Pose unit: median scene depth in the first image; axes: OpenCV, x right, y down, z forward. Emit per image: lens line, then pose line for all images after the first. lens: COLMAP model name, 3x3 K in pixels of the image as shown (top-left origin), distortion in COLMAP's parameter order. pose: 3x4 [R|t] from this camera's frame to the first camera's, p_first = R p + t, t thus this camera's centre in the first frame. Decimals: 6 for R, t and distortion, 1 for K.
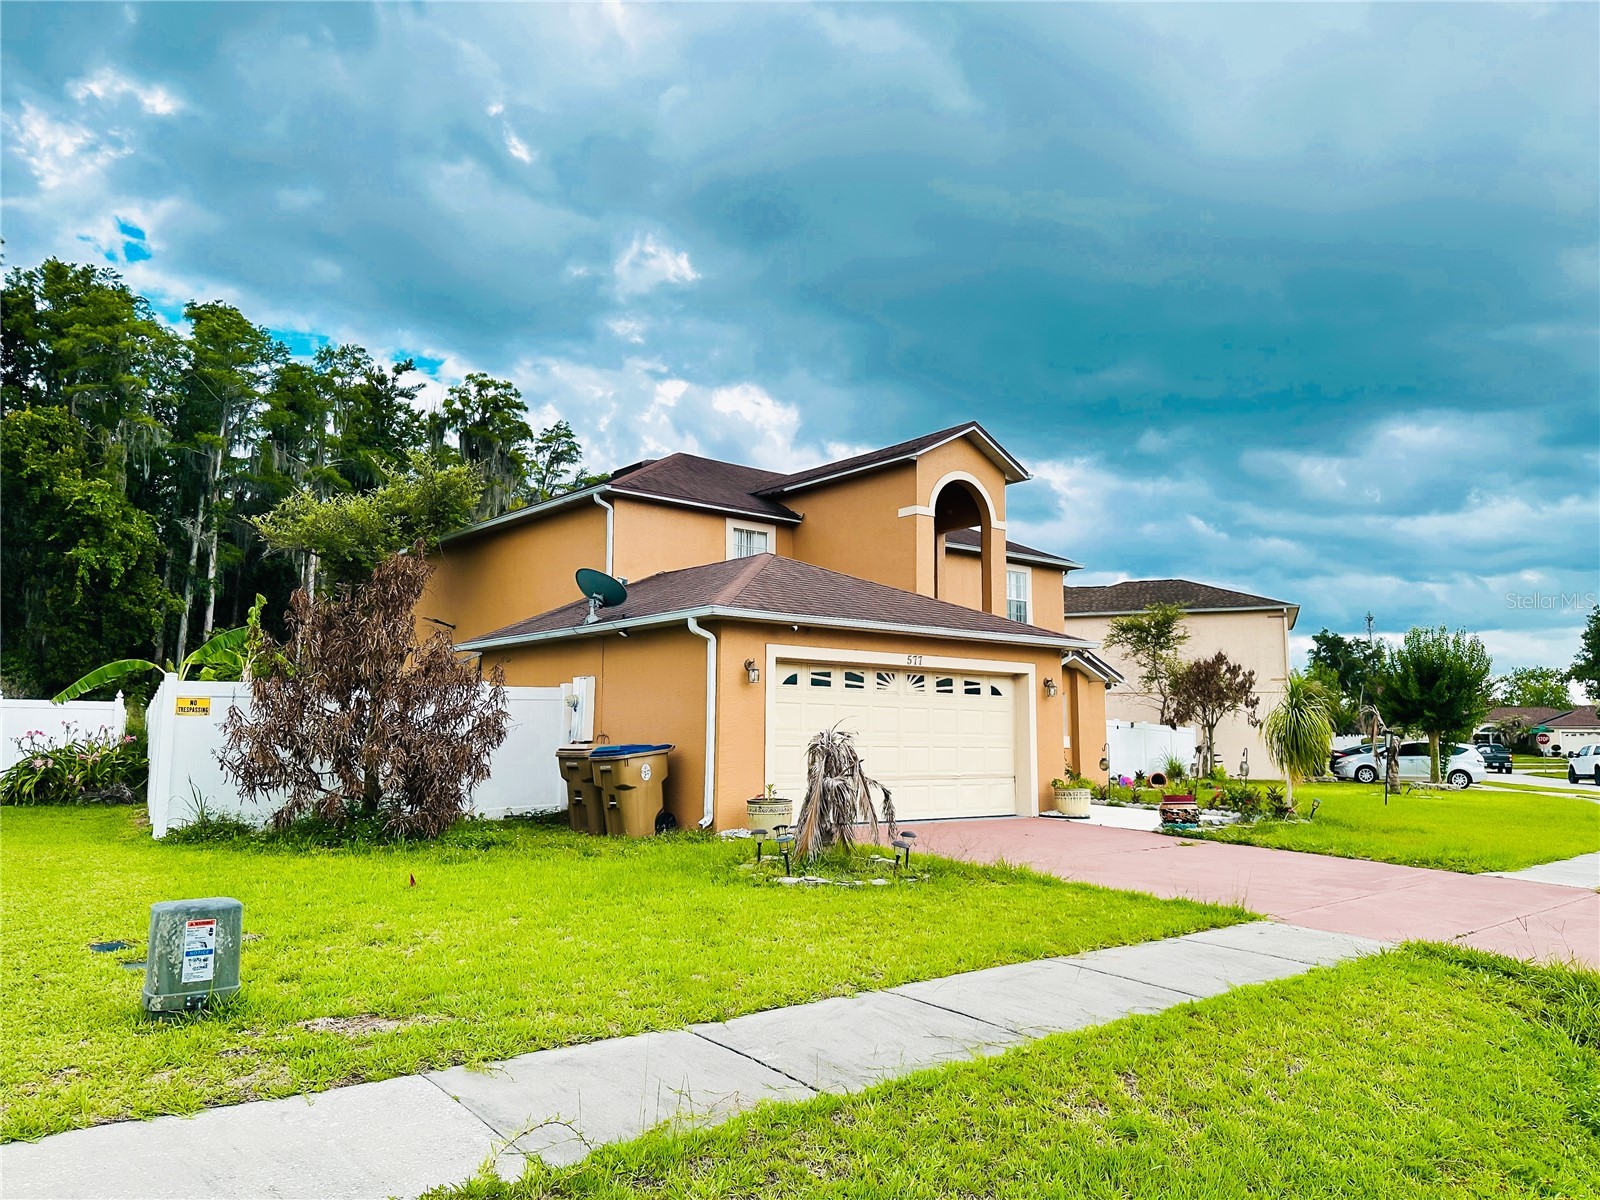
lens RADIAL K [[1124.9, 0, 800.0], [0, 1124.9, 600.0], [0, 0, 1]] dist [0.086481, -0.107474]
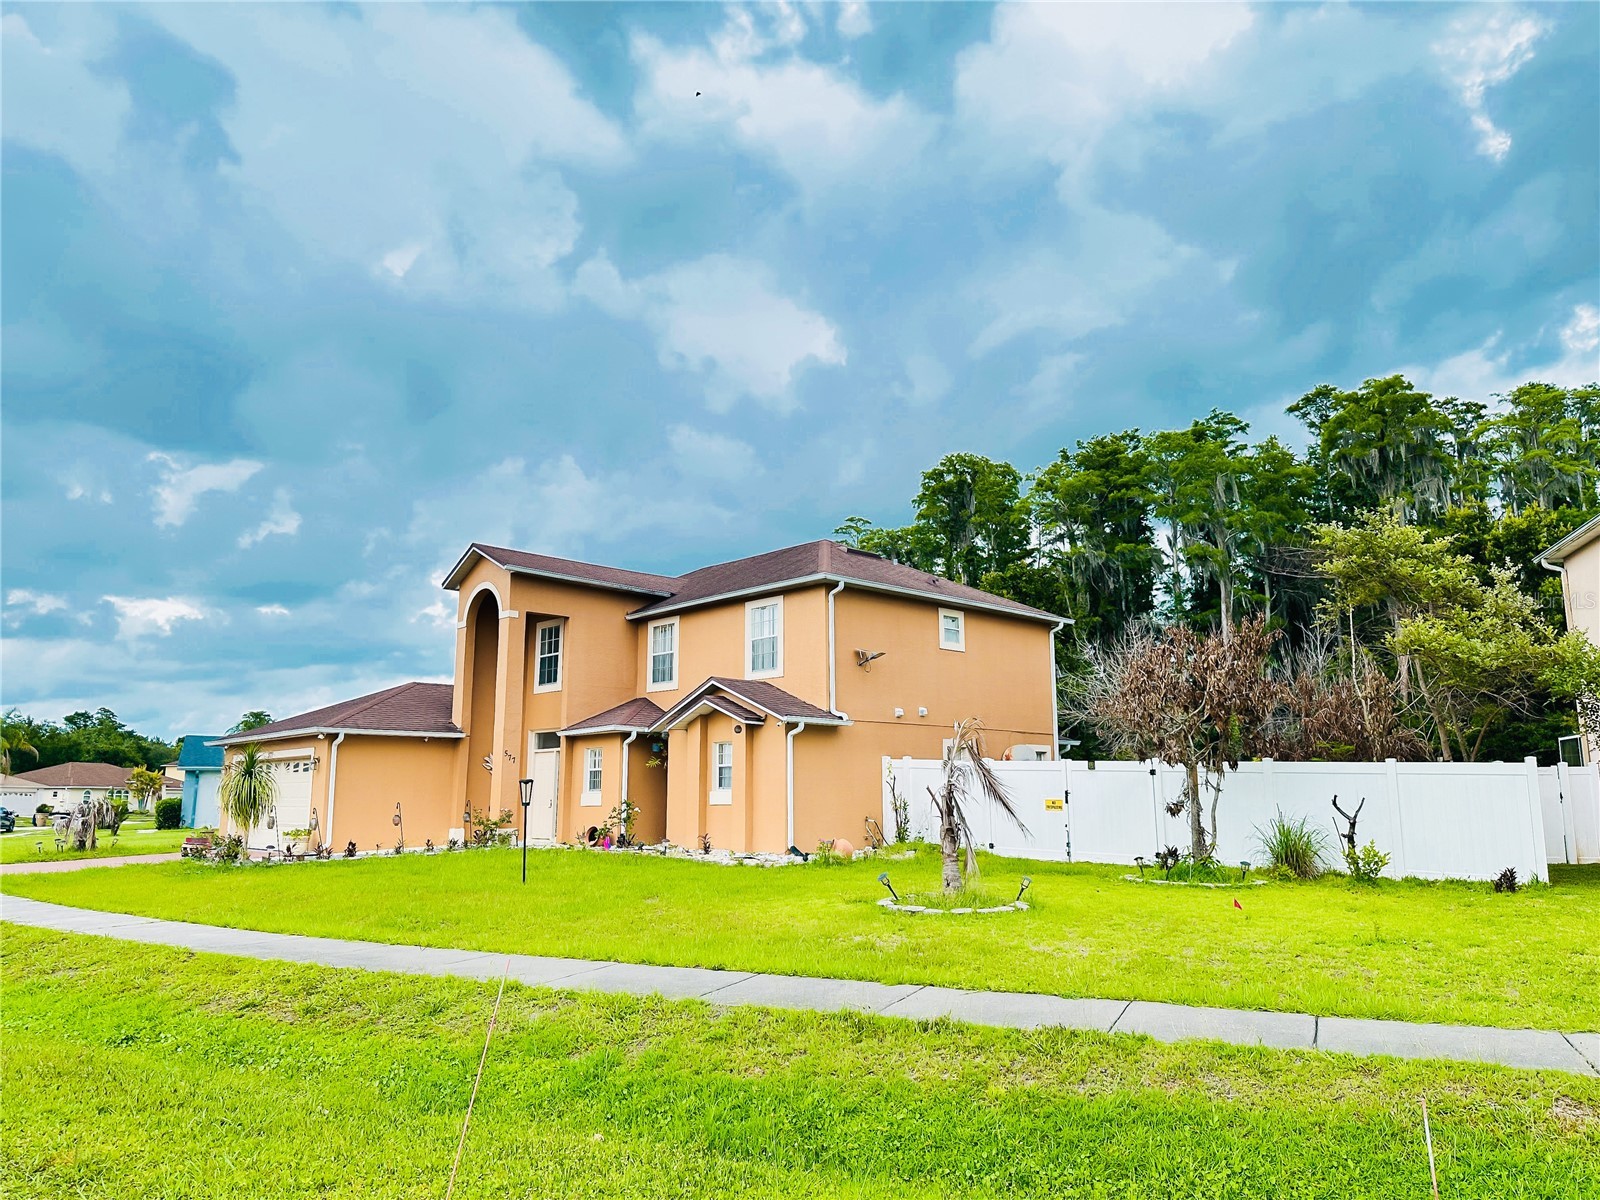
lens RADIAL K [[1124.9, 0, 800.0], [0, 1124.9, 600.0], [0, 0, 1]] dist [0.086481, -0.107474]
pose [[0.055427, -0.181953, -0.981744, 1.788386], [0.127299, 0.976519, -0.173797, 0.215184], [0.990314, -0.115342, 0.077288, 1.609851]]
